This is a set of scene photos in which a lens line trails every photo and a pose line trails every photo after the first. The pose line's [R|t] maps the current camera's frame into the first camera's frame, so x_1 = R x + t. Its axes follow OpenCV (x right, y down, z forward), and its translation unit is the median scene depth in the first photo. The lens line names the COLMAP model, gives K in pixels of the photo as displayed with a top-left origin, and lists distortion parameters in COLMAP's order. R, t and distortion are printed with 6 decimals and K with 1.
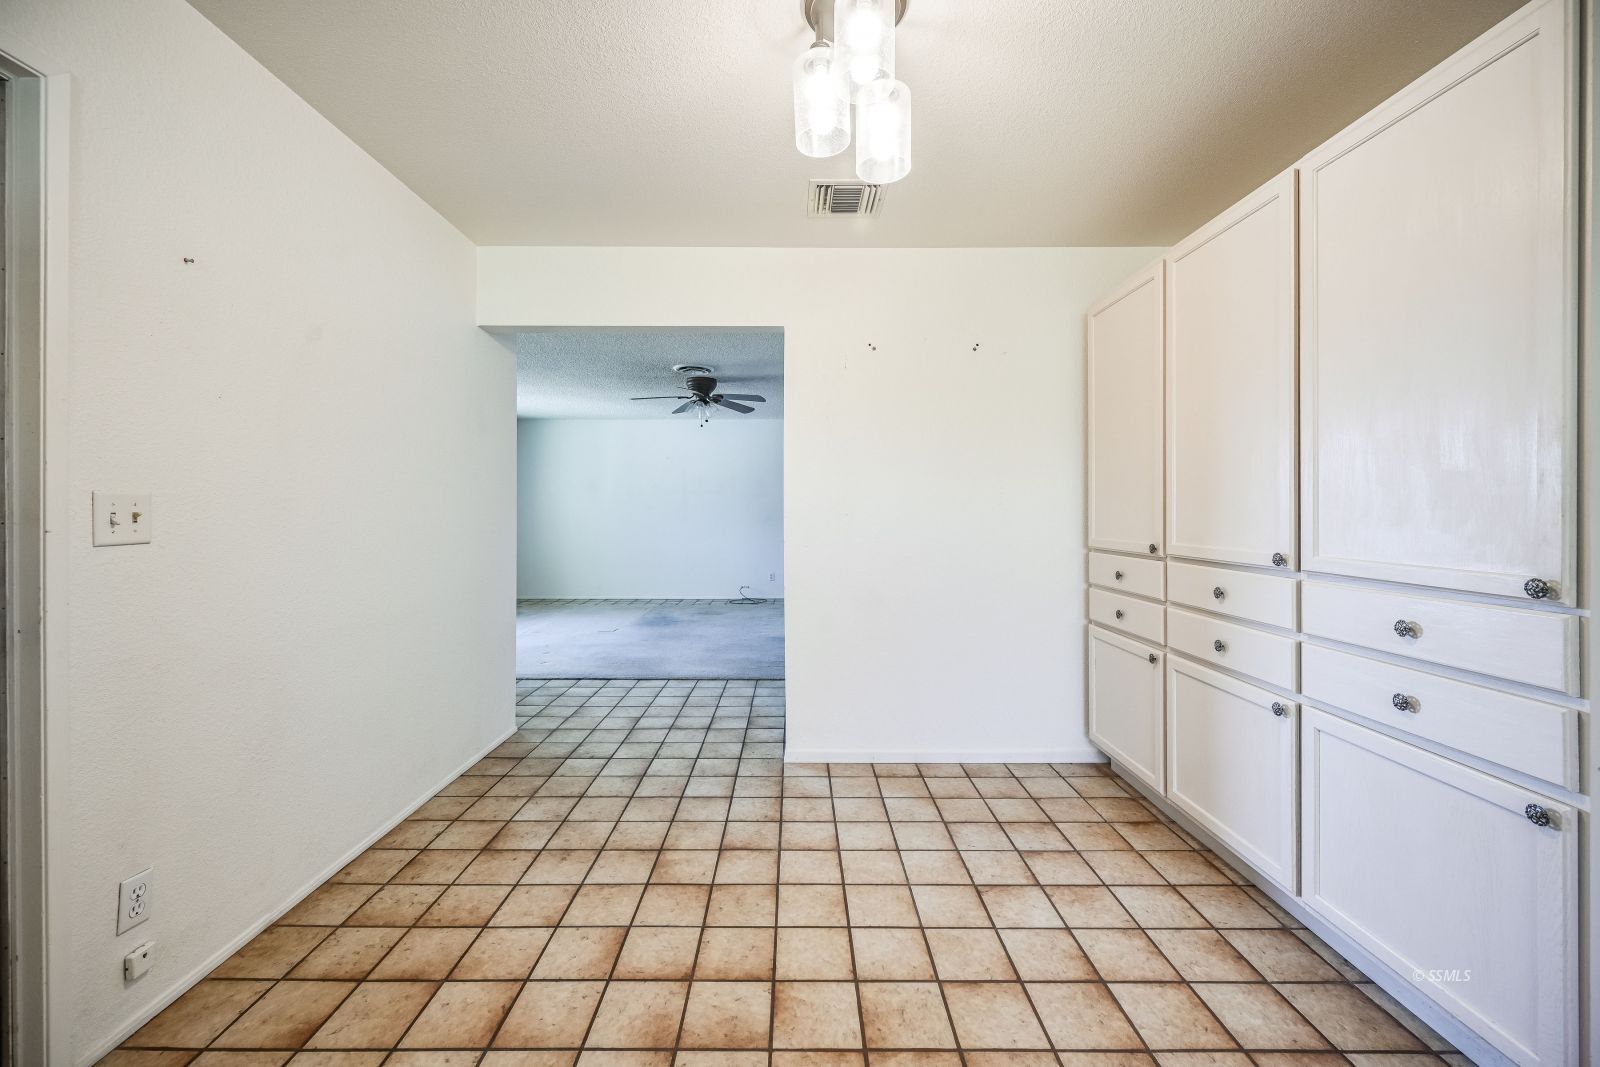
lens RADIAL K [[642.0, 0, 803.2], [0, 642.0, 514.1], [0, 0, 1]] dist [-0.000982, -0.000112]
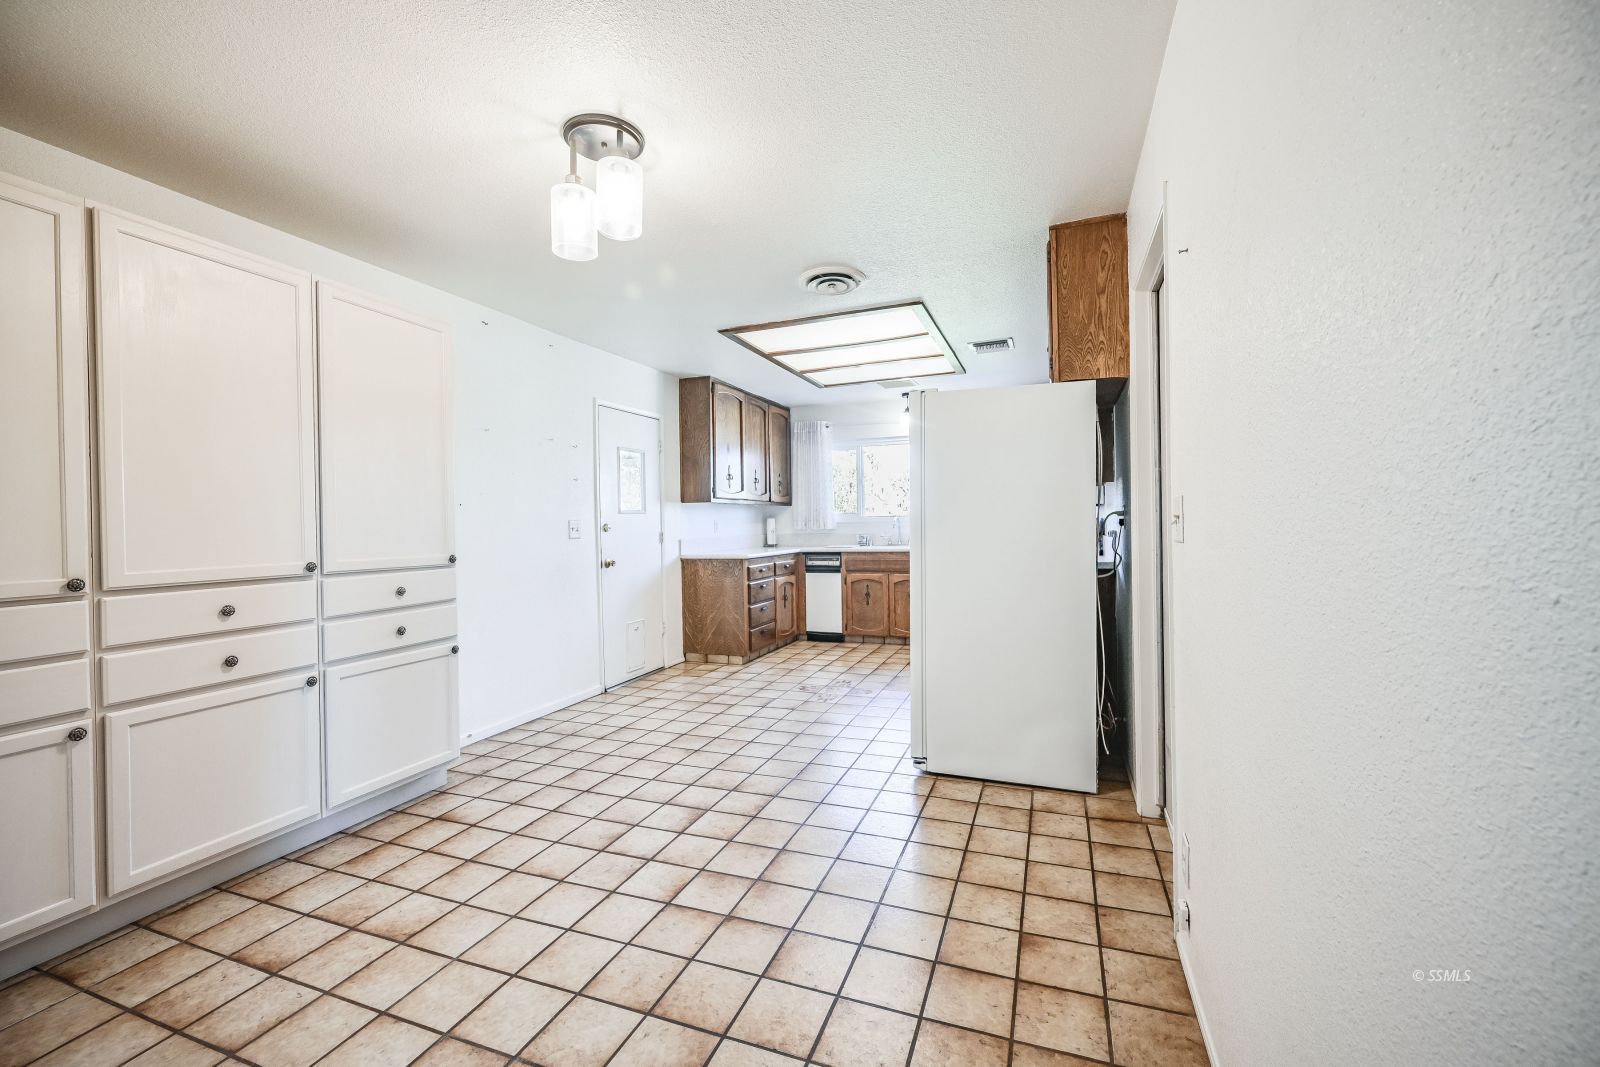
lens RADIAL K [[651.9, 0, 800.0], [0, 651.9, 533.5], [0, 0, 1]] dist [0.000004, 0.000180]
pose [[-0.927637, 0.012793, 0.373263, -0.652658], [0.022615, 0.999503, 0.021947, -0.004767], [-0.372797, 0.028800, -0.927466, 1.762679]]
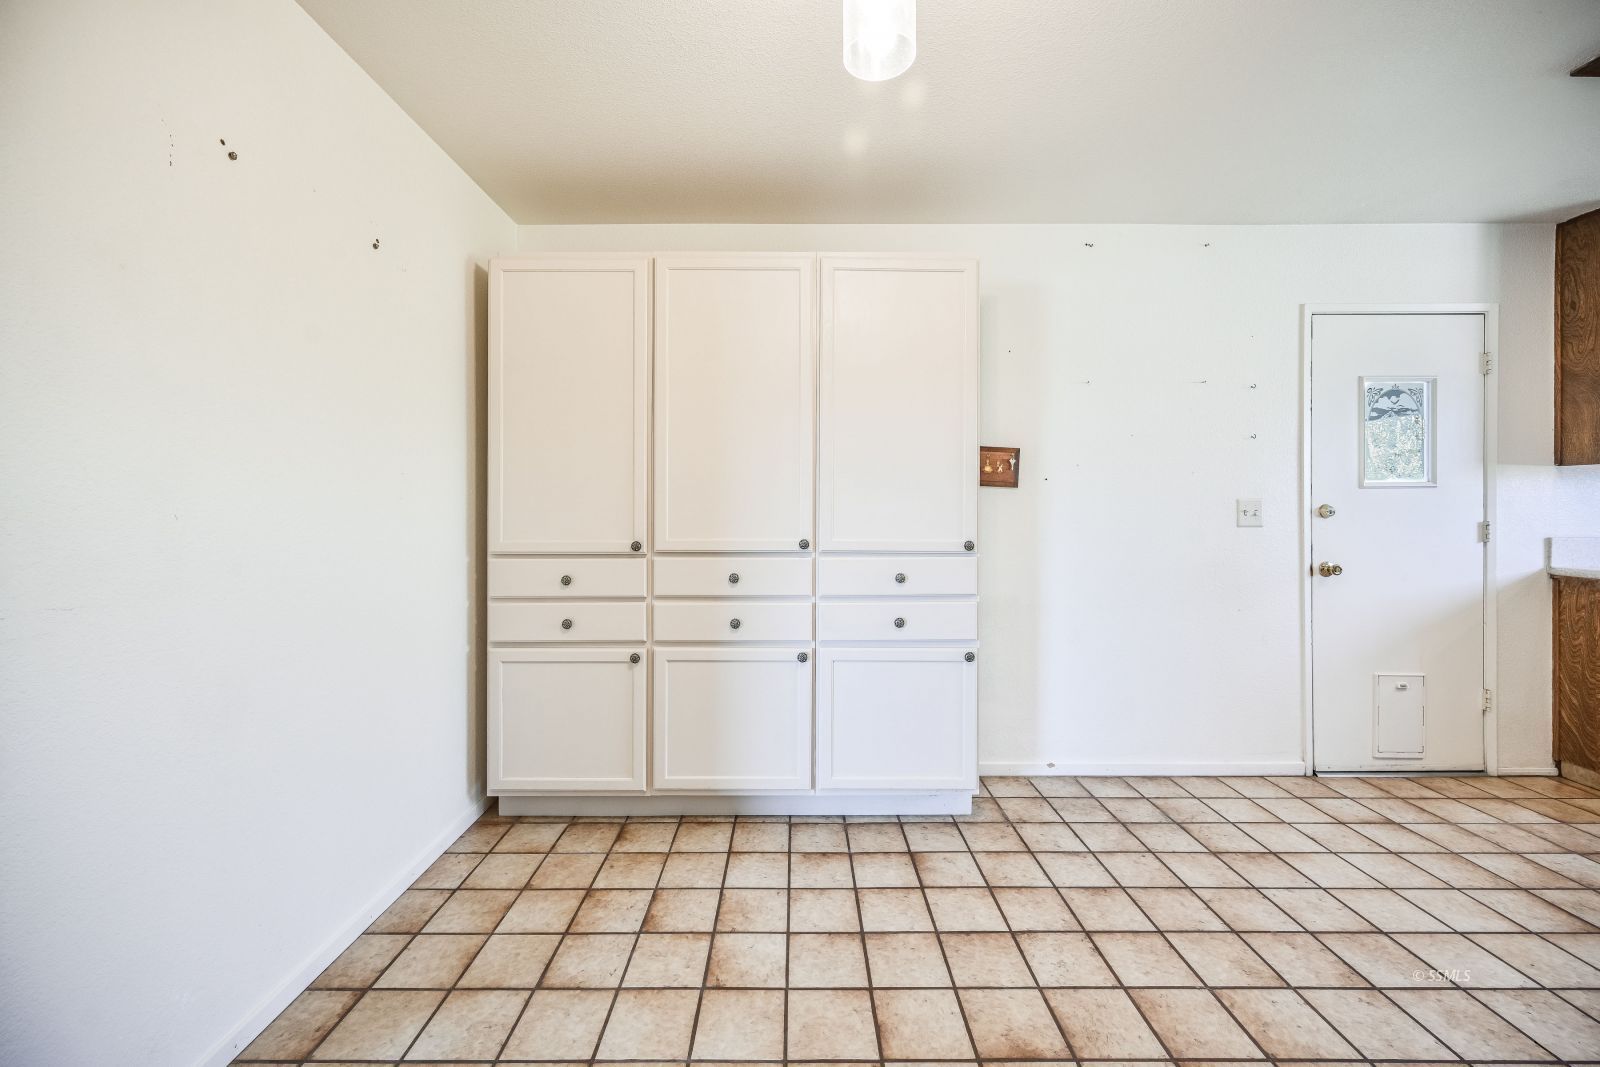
lens RADIAL K [[635.1, 0, 792.0], [0, 635.1, 508.1], [0, 0, 1]] dist [-0.001858, -0.000249]
pose [[0.013732, 0.001362, 0.999905, -0.543901], [0.006652, 0.999977, -0.001453, -0.002219], [-0.999884, 0.006672, 0.013723, 0.951988]]
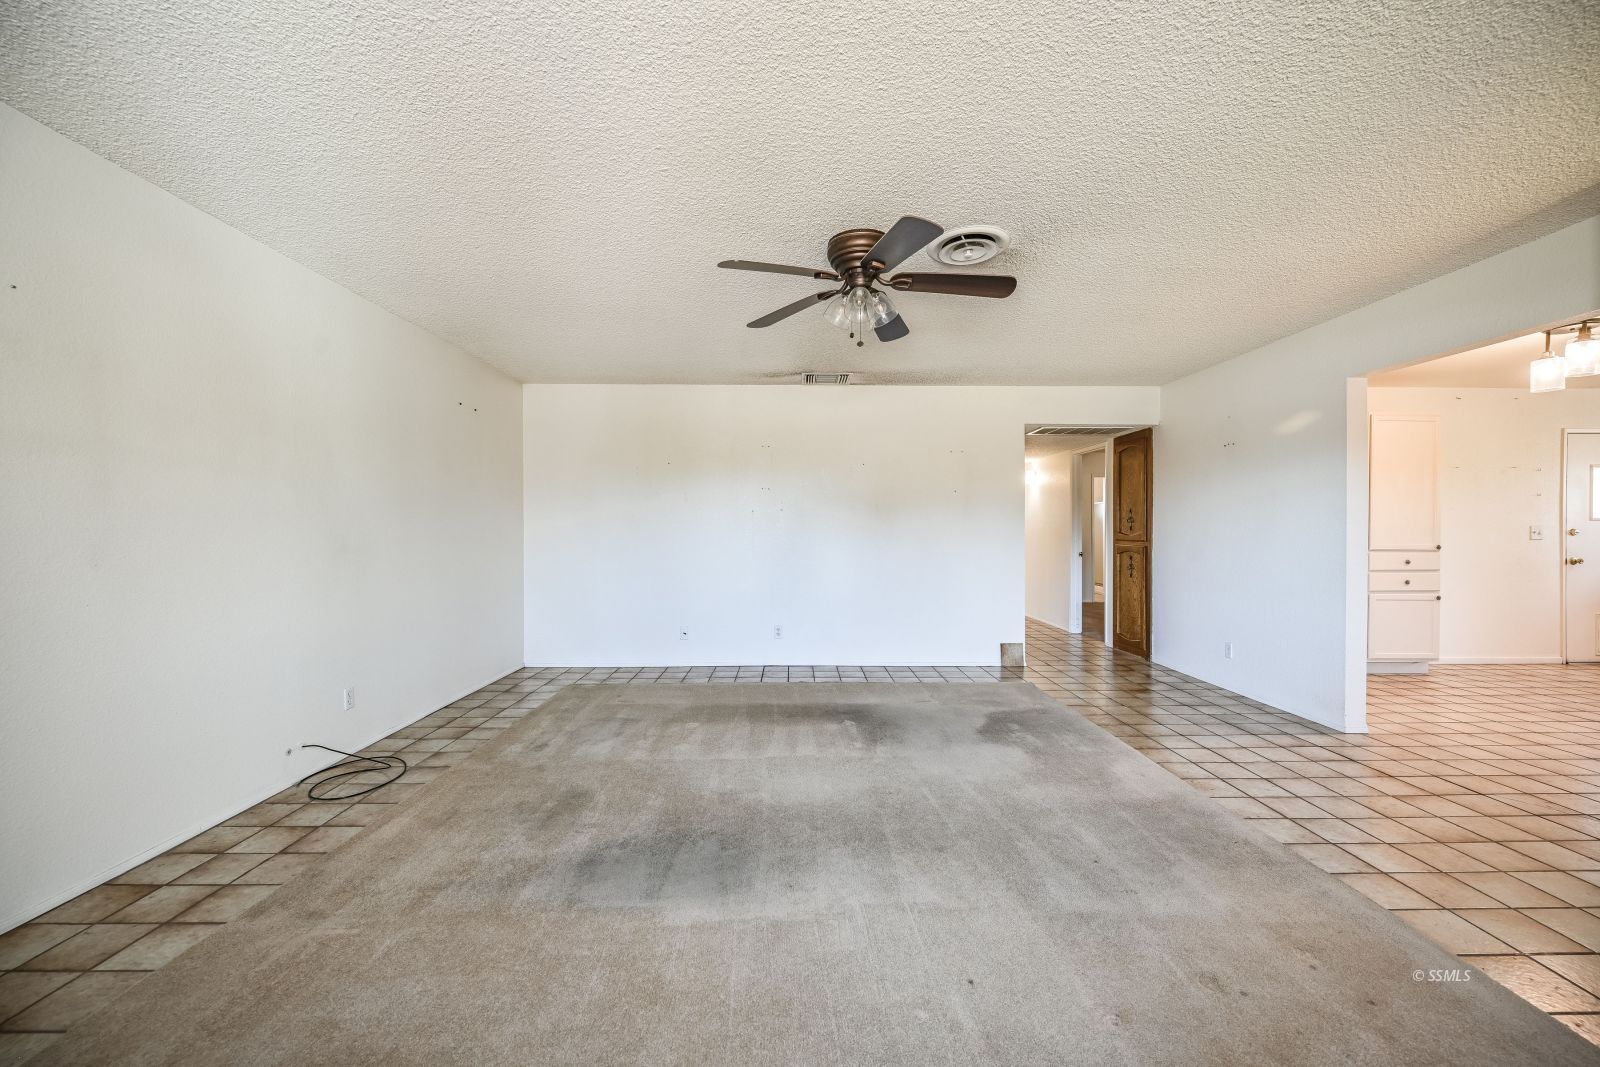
lens RADIAL K [[631.4, 0, 800.0], [0, 631.4, 533.5], [0, 0, 1]] dist [-0.000001, 0.000027]
pose [[-0.003048, -0.002516, 0.999992, -2.006450], [0.004620, 0.999986, 0.002530, -0.006616], [-0.999985, 0.004628, -0.003037, 3.387246]]
